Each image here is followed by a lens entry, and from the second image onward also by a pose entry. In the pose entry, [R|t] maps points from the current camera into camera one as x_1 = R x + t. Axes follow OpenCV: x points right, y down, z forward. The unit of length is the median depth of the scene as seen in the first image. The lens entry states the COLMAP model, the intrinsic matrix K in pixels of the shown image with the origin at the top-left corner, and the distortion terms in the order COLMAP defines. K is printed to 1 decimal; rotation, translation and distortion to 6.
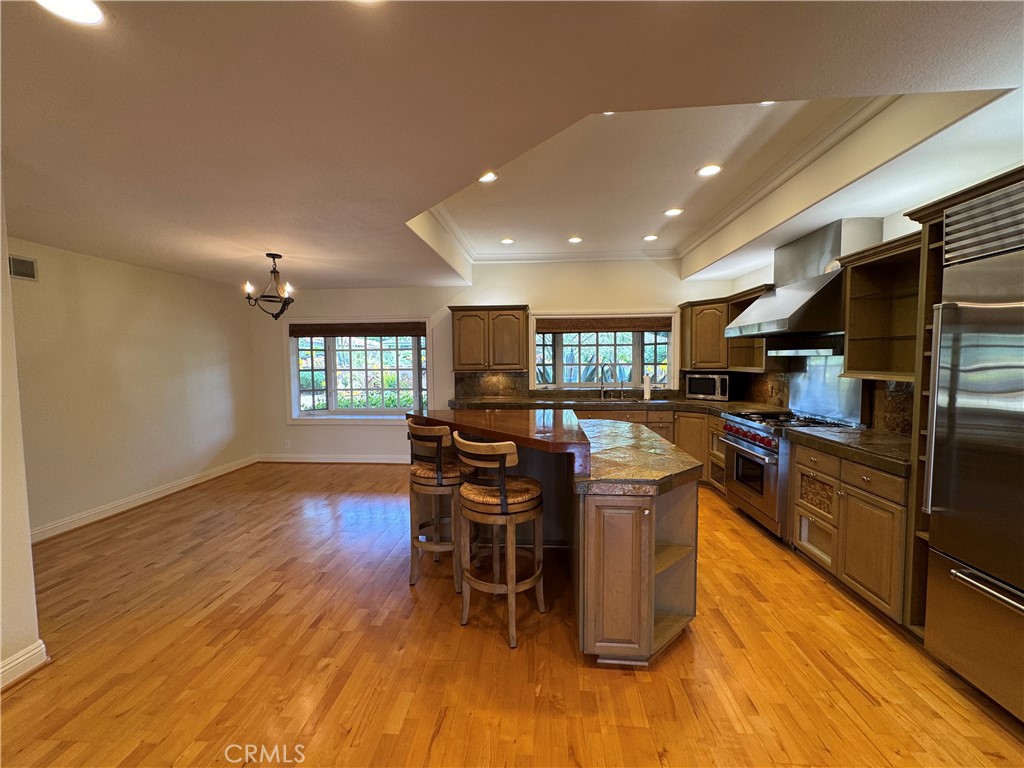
lens RADIAL K [[409.0, 0, 510.8], [0, 409.0, 382.8], [0, 0, 1]] dist [-0.002636, 0.000297]
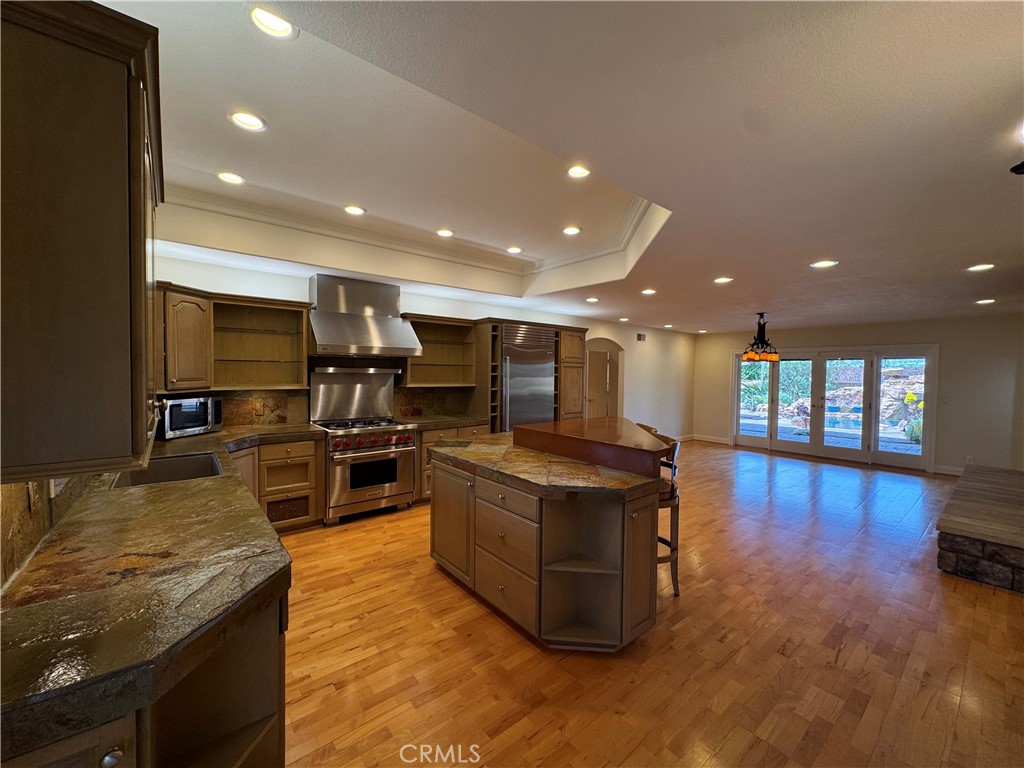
lens RADIAL K [[409.0, 0, 510.6], [0, 409.0, 382.4], [0, 0, 1]] dist [-0.002636, 0.000297]
pose [[-0.691574, -0.020709, 0.722008, -0.392059], [0.035149, 0.997440, 0.062277, -0.072723], [-0.721450, 0.068447, -0.689076, 1.128370]]
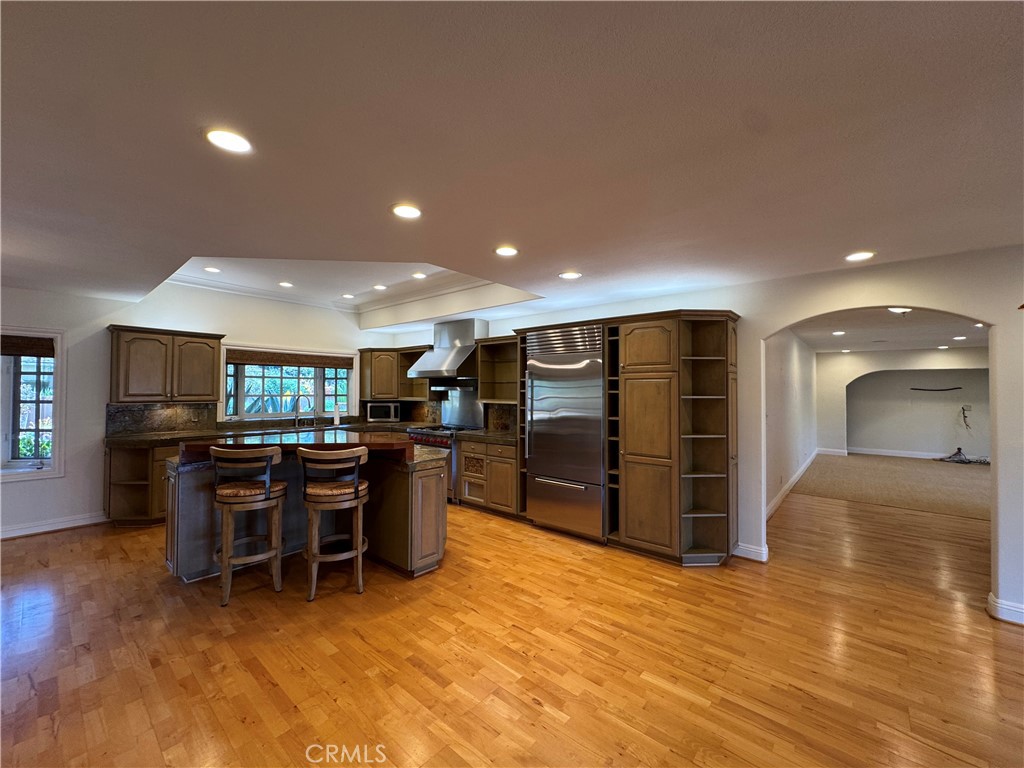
lens RADIAL K [[409.0, 0, 510.7], [0, 409.0, 382.5], [0, 0, 1]] dist [-0.002636, 0.000297]
pose [[0.586243, 0.028607, 0.809630, -0.381285], [0.035615, 0.997500, -0.061033, 0.008970], [-0.809352, 0.064615, 0.583759, -0.134322]]
